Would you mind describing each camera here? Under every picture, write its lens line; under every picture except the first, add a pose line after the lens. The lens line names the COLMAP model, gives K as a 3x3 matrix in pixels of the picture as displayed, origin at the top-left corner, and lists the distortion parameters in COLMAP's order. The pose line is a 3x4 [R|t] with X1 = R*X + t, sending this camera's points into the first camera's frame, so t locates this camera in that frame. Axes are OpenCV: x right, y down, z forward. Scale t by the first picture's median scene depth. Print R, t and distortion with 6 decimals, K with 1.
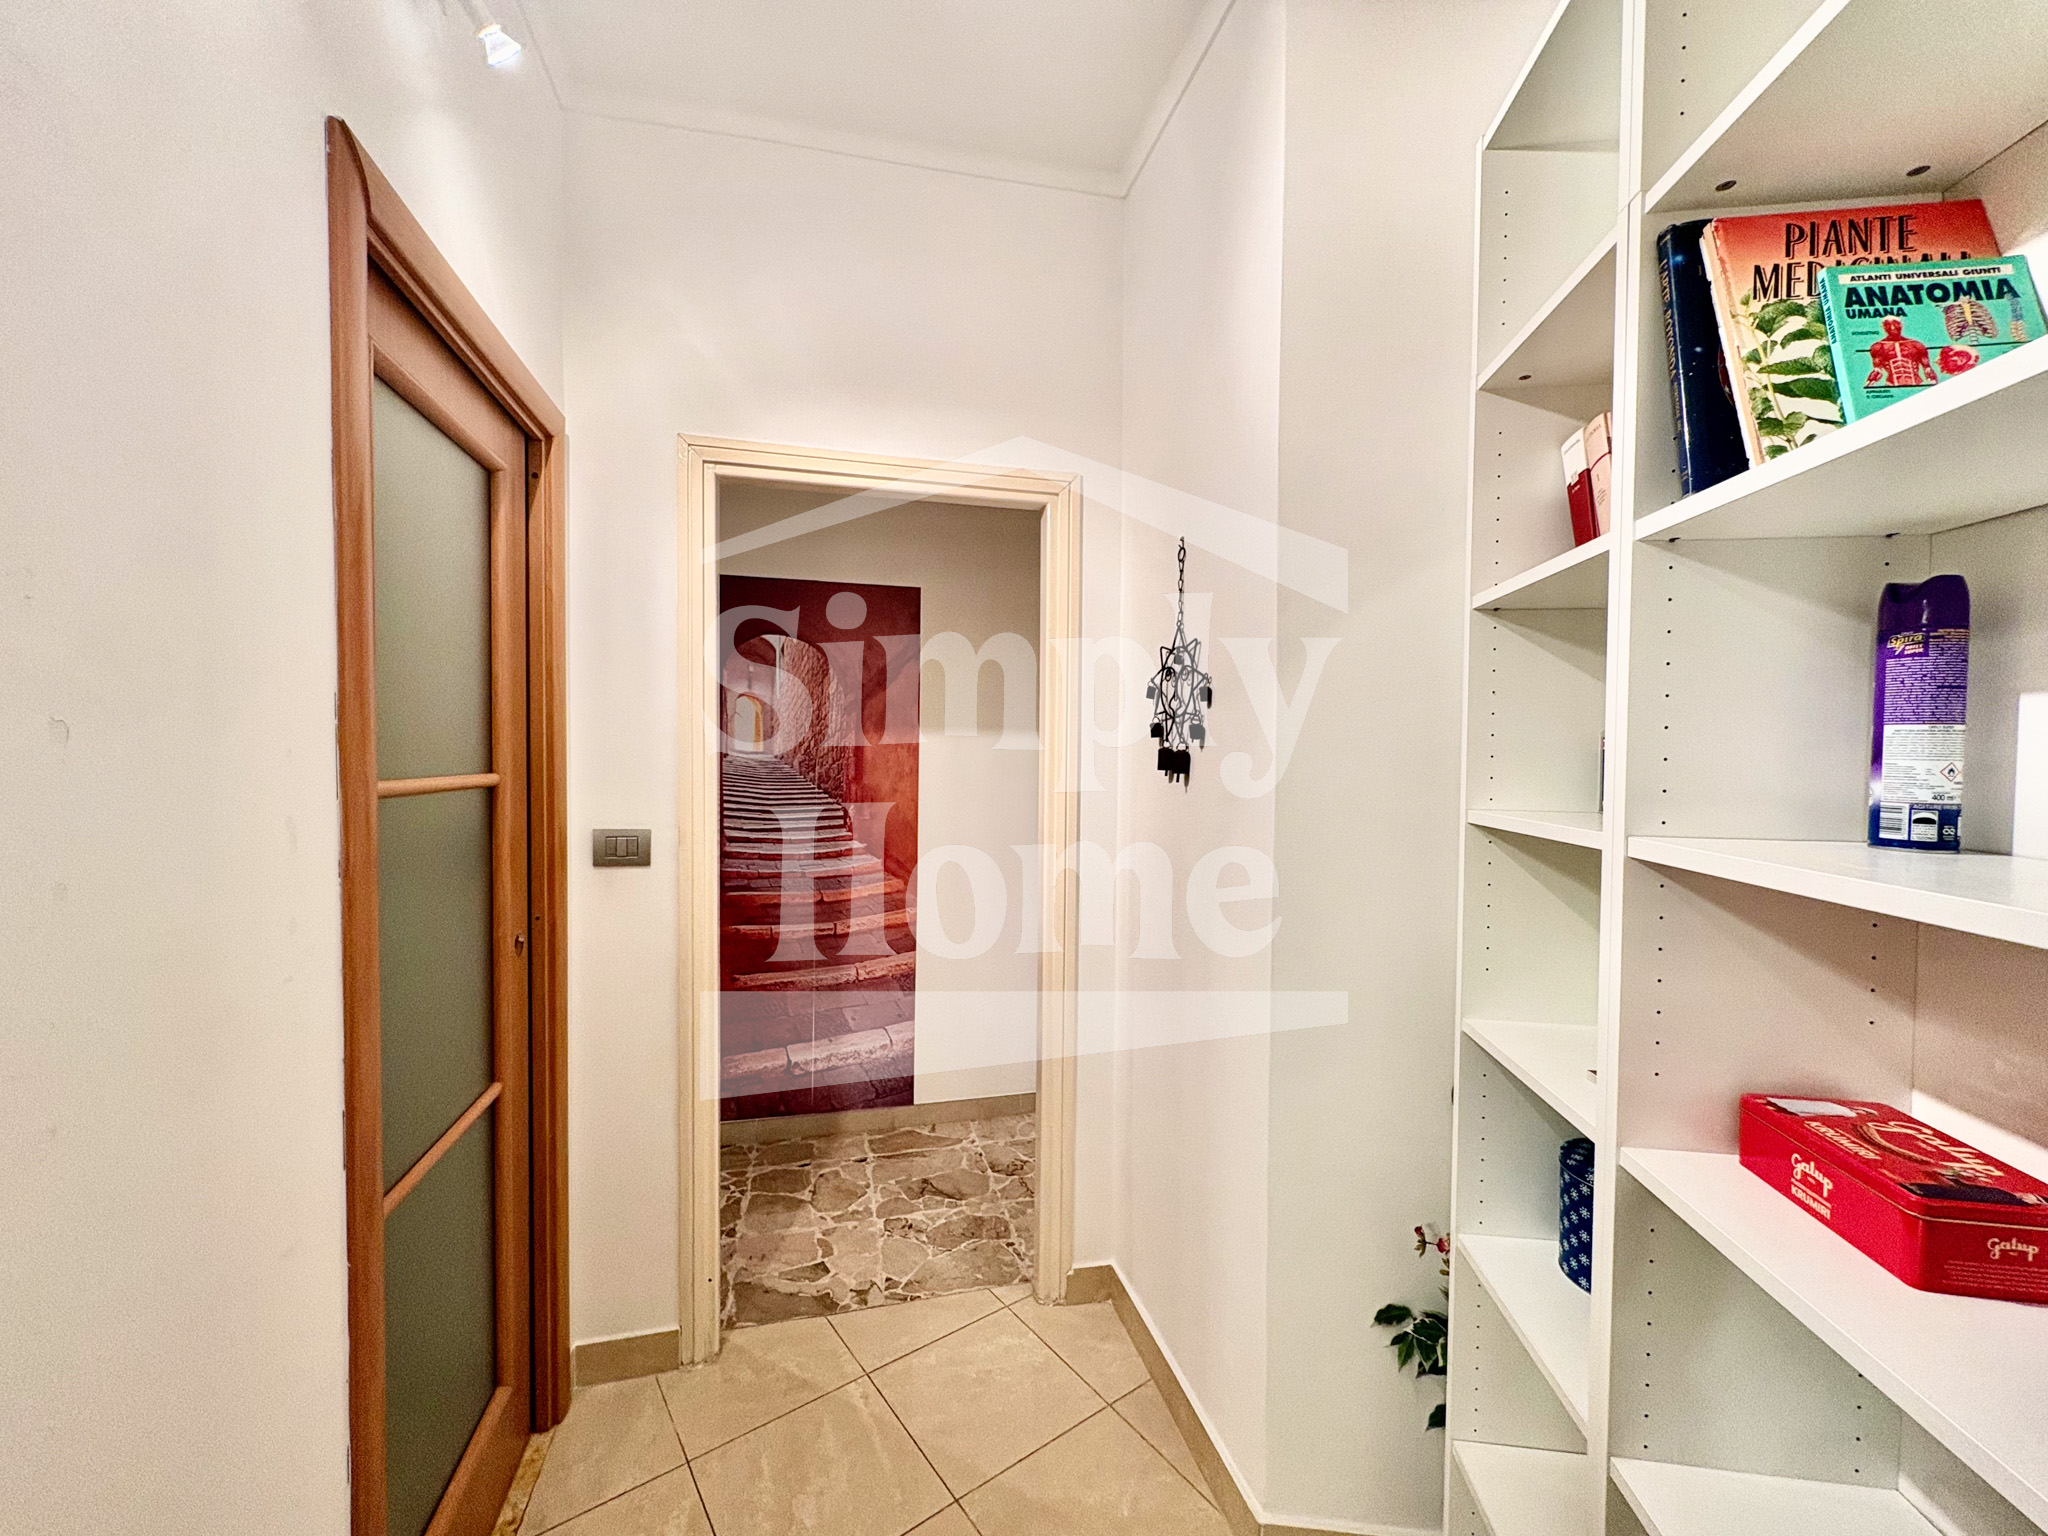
lens RADIAL K [[813.5, 0, 1026.8], [0, 813.5, 765.1], [0, 0, 1]] dist [0.000017, -0.000061]
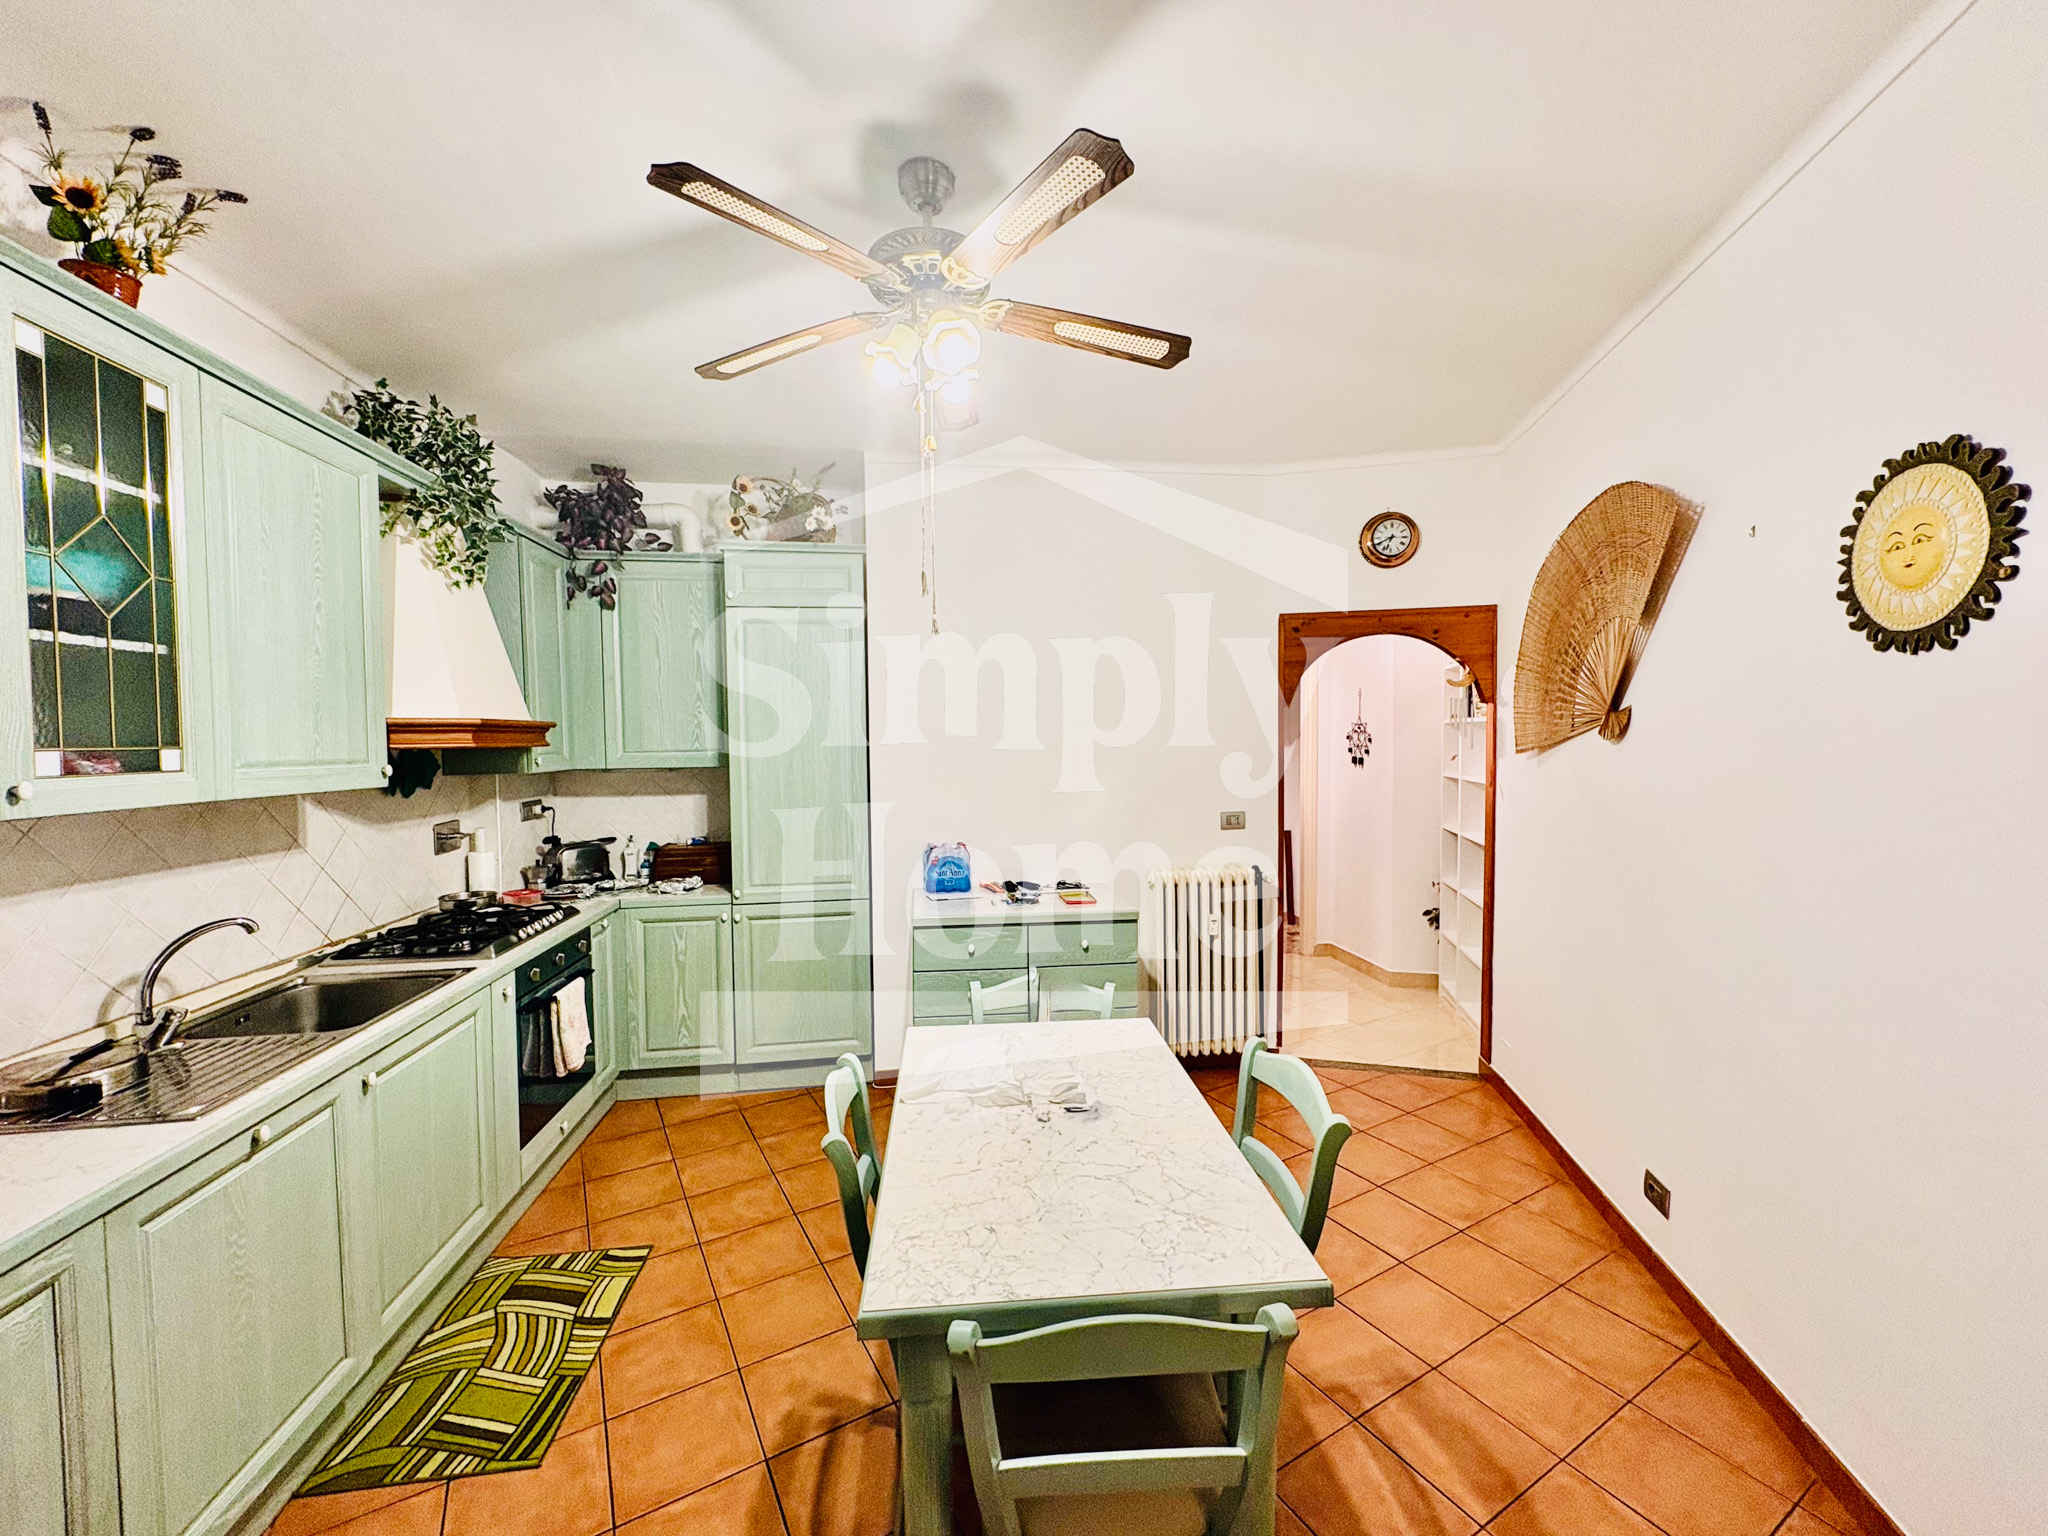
lens RADIAL K [[816.0, 0, 1020.2], [0, 816.0, 765.1], [0, 0, 1]] dist [-0.001057, -0.000287]
pose [[0.994072, -0.010728, -0.108193, -0.728228], [0.011799, 0.999887, 0.009267, -0.030134], [0.108082, -0.010488, 0.994087, -2.133567]]
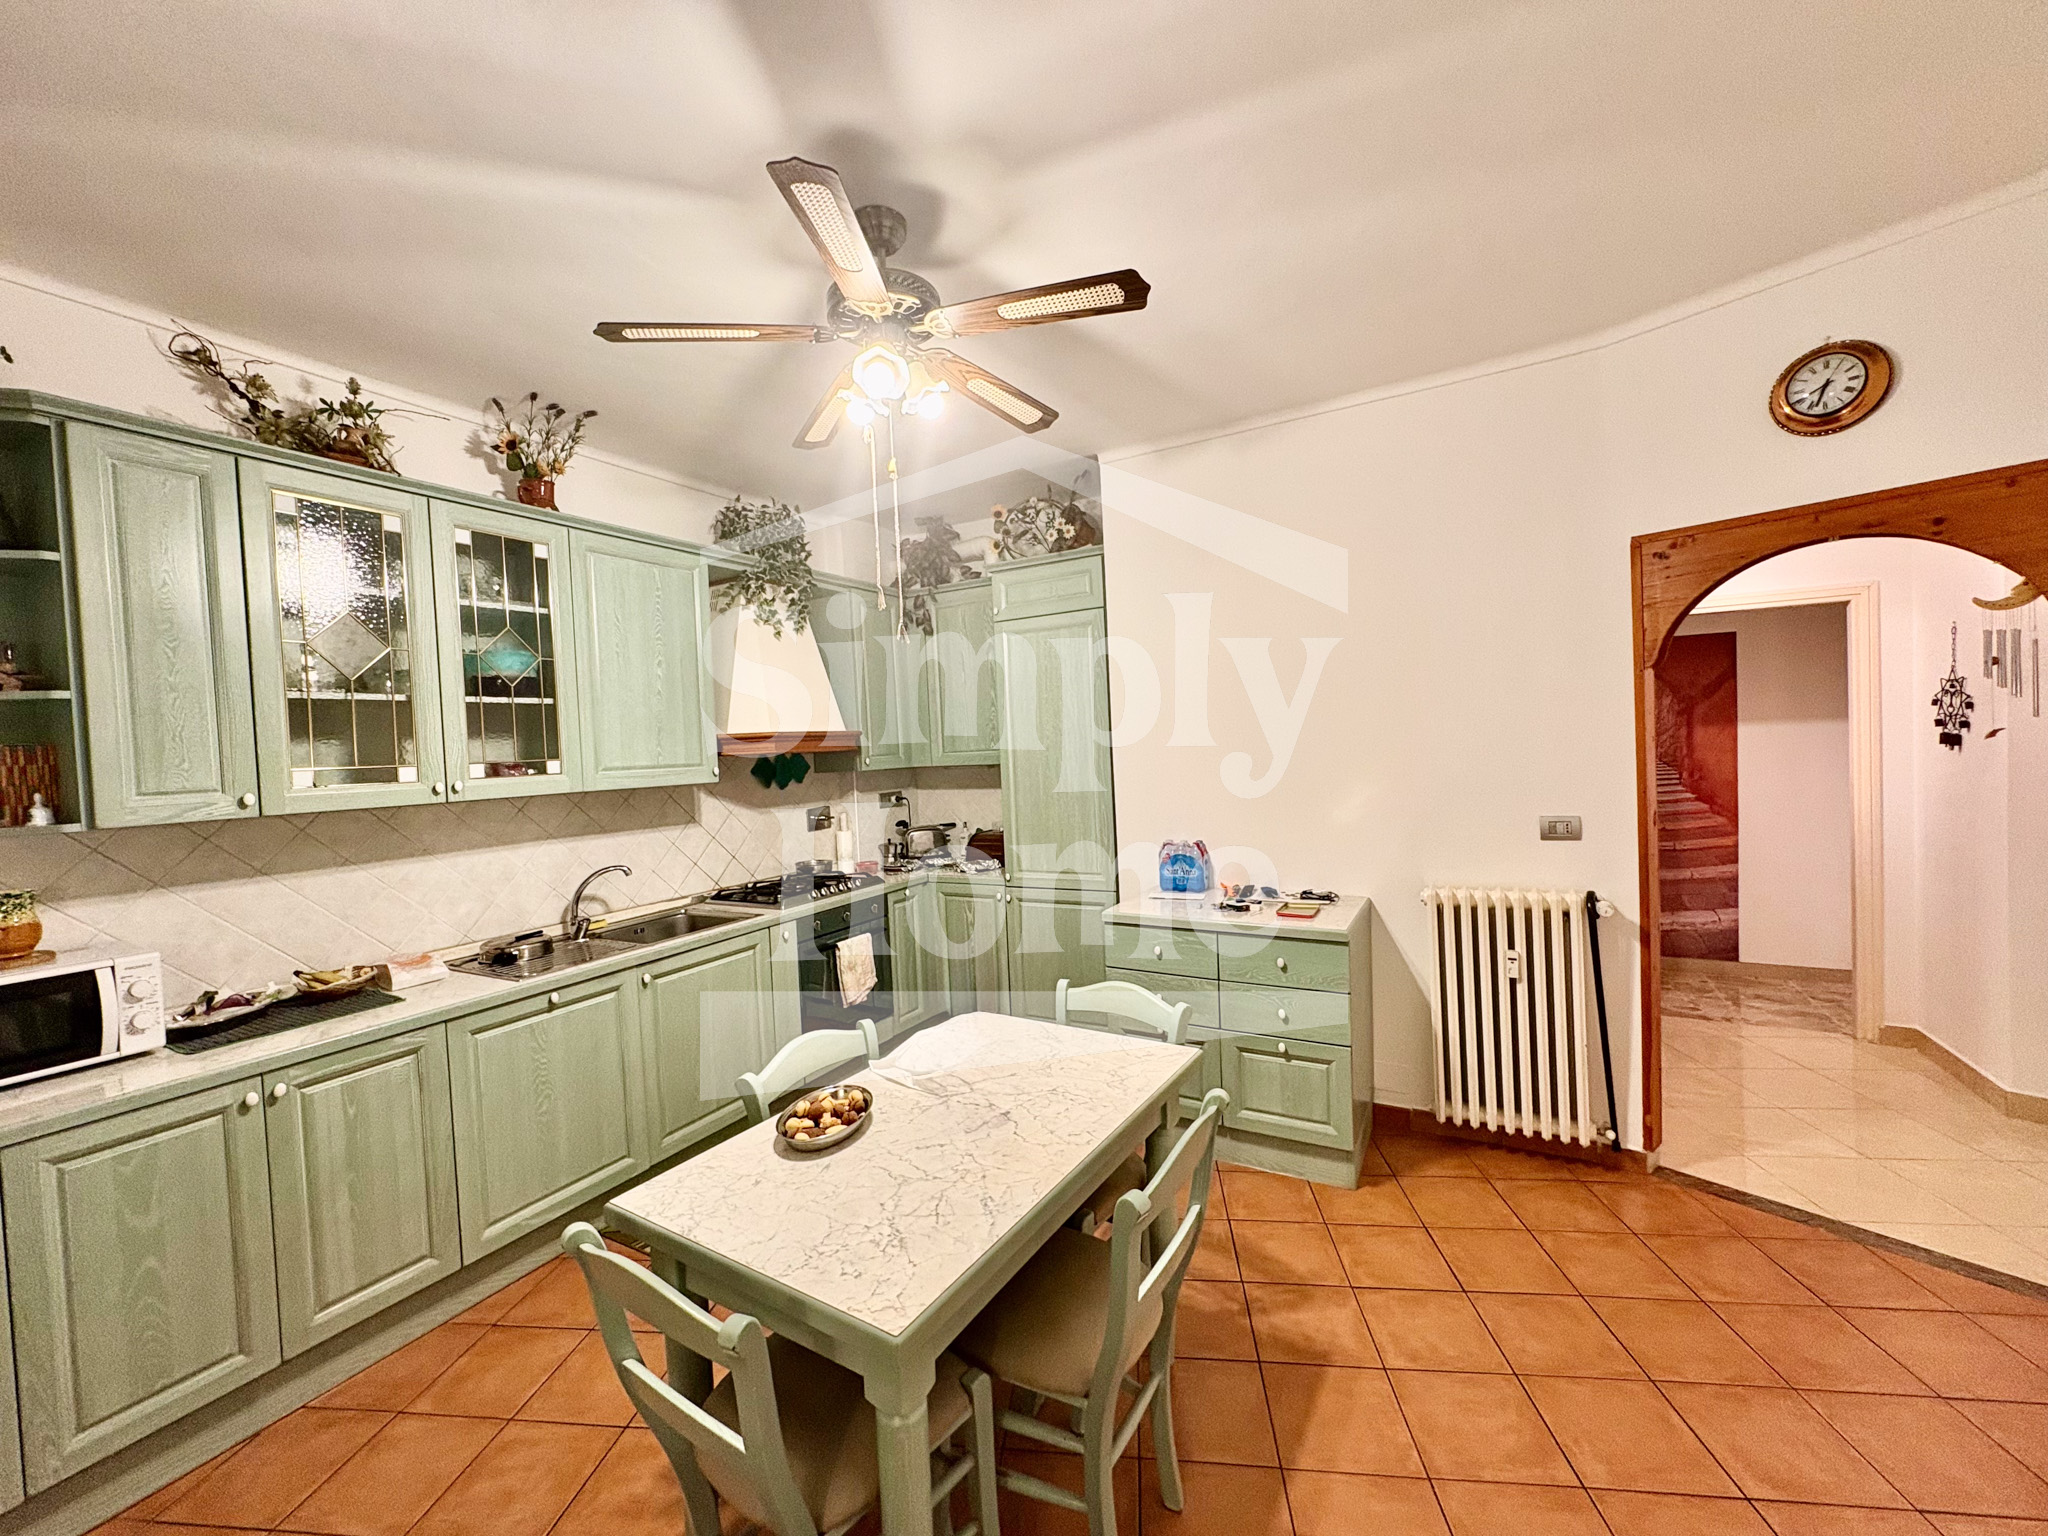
lens RADIAL K [[813.5, 0, 1026.8], [0, 813.5, 765.1], [0, 0, 1]] dist [0.000017, -0.000061]
pose [[0.721495, -0.020454, -0.692117, -0.061090], [0.031903, 0.999484, 0.003719, -0.019025], [0.691684, -0.024764, 0.721775, -1.803275]]
